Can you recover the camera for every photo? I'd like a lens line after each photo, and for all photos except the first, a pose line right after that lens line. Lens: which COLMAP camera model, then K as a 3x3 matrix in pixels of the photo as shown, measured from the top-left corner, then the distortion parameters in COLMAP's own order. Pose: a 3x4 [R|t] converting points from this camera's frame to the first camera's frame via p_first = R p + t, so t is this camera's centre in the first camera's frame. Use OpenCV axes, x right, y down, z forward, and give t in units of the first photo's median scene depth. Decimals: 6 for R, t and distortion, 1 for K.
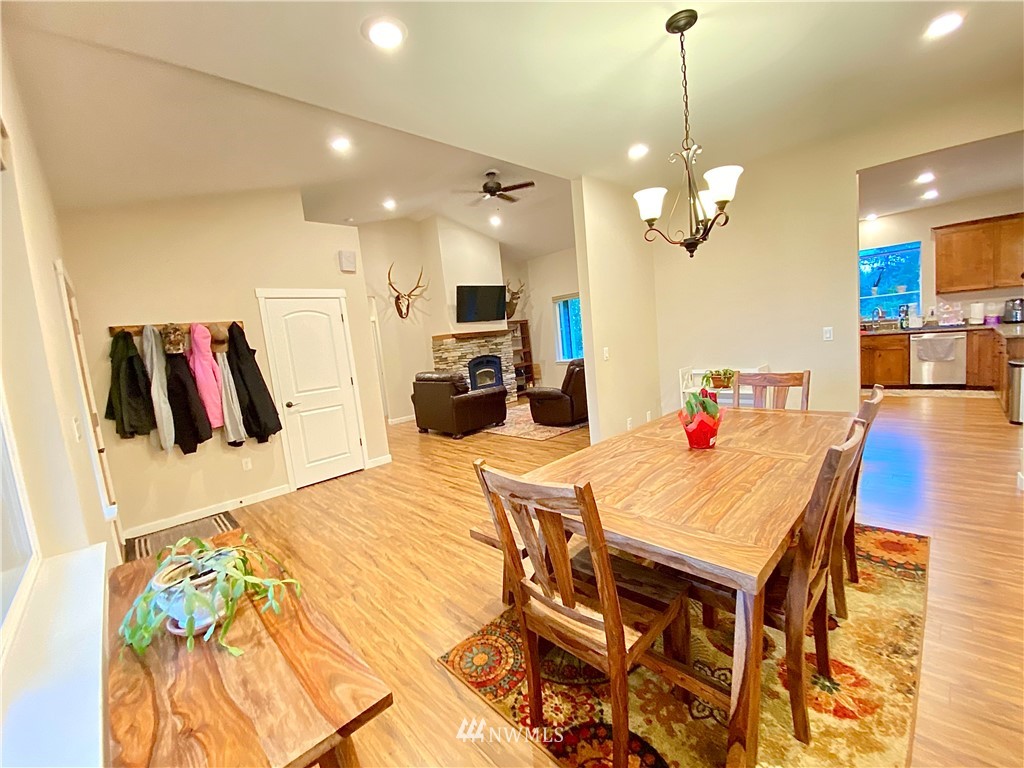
lens RADIAL K [[415.9, 0, 512.0], [0, 415.9, 384.0], [0, 0, 1]] dist [0.012996, -0.017560]
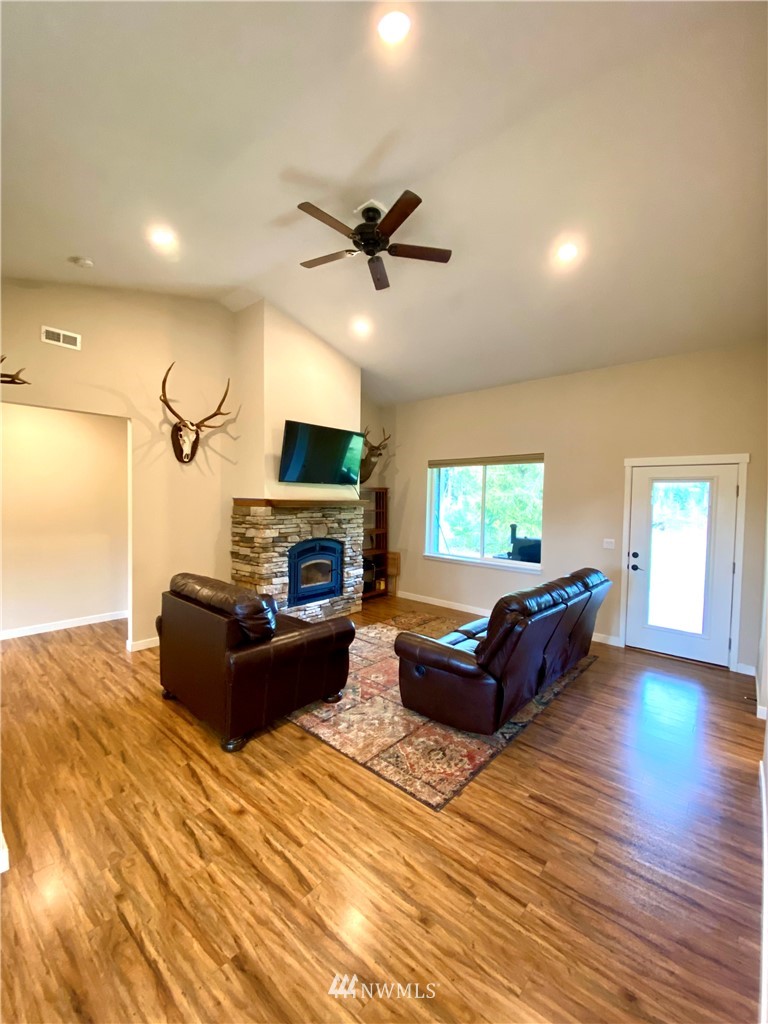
lens RADIAL K [[415.9, 0, 391.6], [0, 415.9, 511.3], [0, 0, 1]] dist [0.012996, -0.017560]
pose [[0.988496, 0.111235, 0.102481, -0.028001], [-0.102650, 0.991031, -0.085555, -0.070683], [-0.111079, 0.074051, 0.991049, 0.396411]]
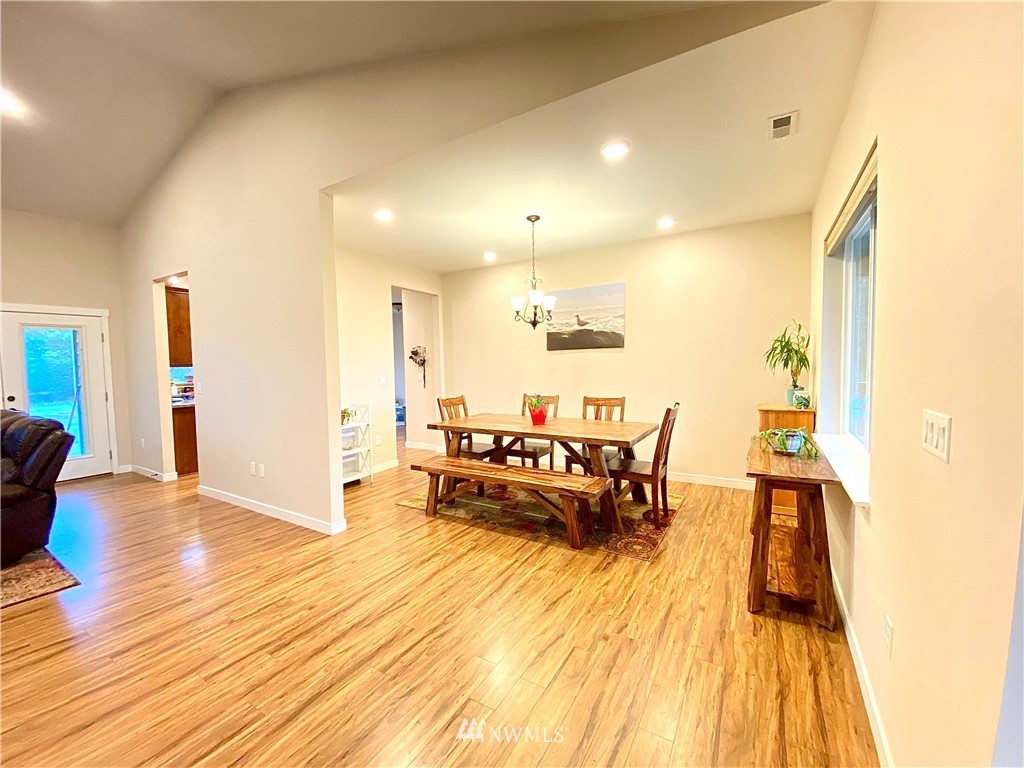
lens RADIAL K [[415.9, 0, 512.0], [0, 415.9, 384.0], [0, 0, 1]] dist [0.012996, -0.017560]
pose [[-0.260699, 0.047670, 0.964243, -0.356362], [0.142940, 0.989678, -0.010282, -0.010235], [-0.954780, 0.135148, -0.264822, 0.410993]]
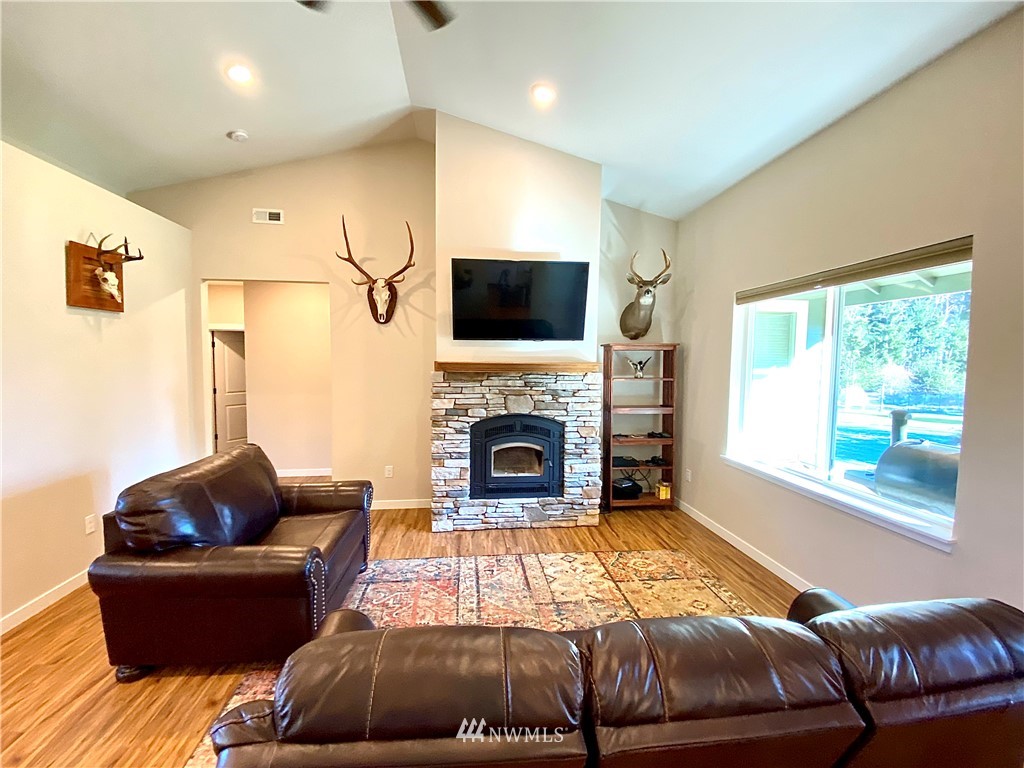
lens RADIAL K [[412.0, 0, 506.1], [0, 412.0, 384.9], [0, 0, 1]] dist [0.019889, -0.017716]
pose [[0.778104, 0.143834, -0.611446, 0.207390], [-0.152881, 0.987523, 0.037750, -0.122658], [0.609247, 0.064105, 0.790385, 0.669669]]
